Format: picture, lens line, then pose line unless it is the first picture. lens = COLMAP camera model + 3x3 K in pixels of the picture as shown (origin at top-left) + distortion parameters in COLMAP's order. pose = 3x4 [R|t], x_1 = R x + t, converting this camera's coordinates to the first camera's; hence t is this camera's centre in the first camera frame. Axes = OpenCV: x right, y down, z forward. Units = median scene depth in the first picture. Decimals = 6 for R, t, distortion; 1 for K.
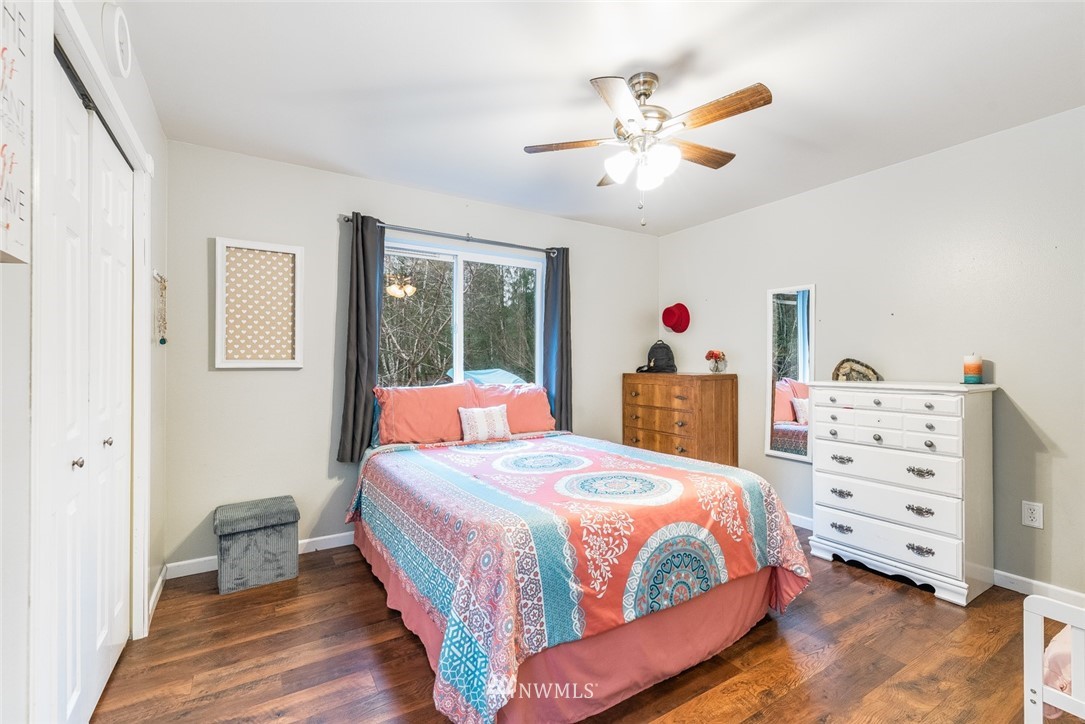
lens RADIAL K [[476.0, 0, 543.5], [0, 476.0, 362.3], [0, 0, 1]] dist [-0.004730, -0.000041]
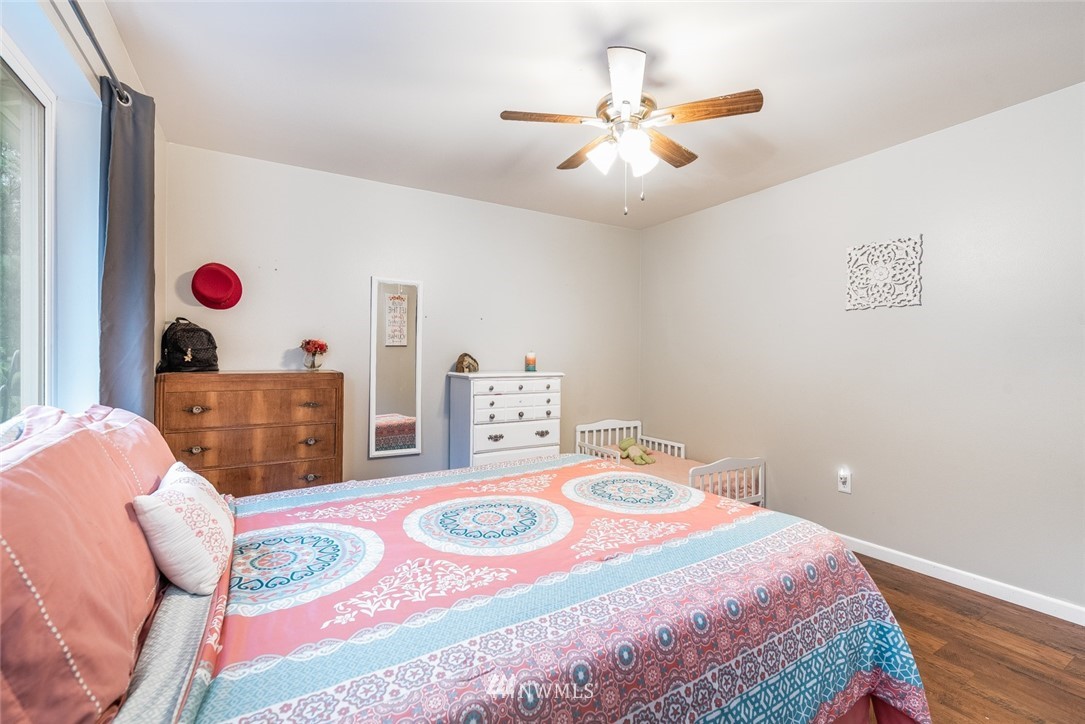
lens RADIAL K [[476.0, 0, 544.4], [0, 476.0, 360.1], [0, 0, 1]] dist [-0.004730, -0.000041]
pose [[0.006909, -0.002901, 0.999972, -0.580576], [-0.004775, 0.999984, 0.002934, 0.004949], [-0.999965, -0.004795, 0.006895, 0.888206]]
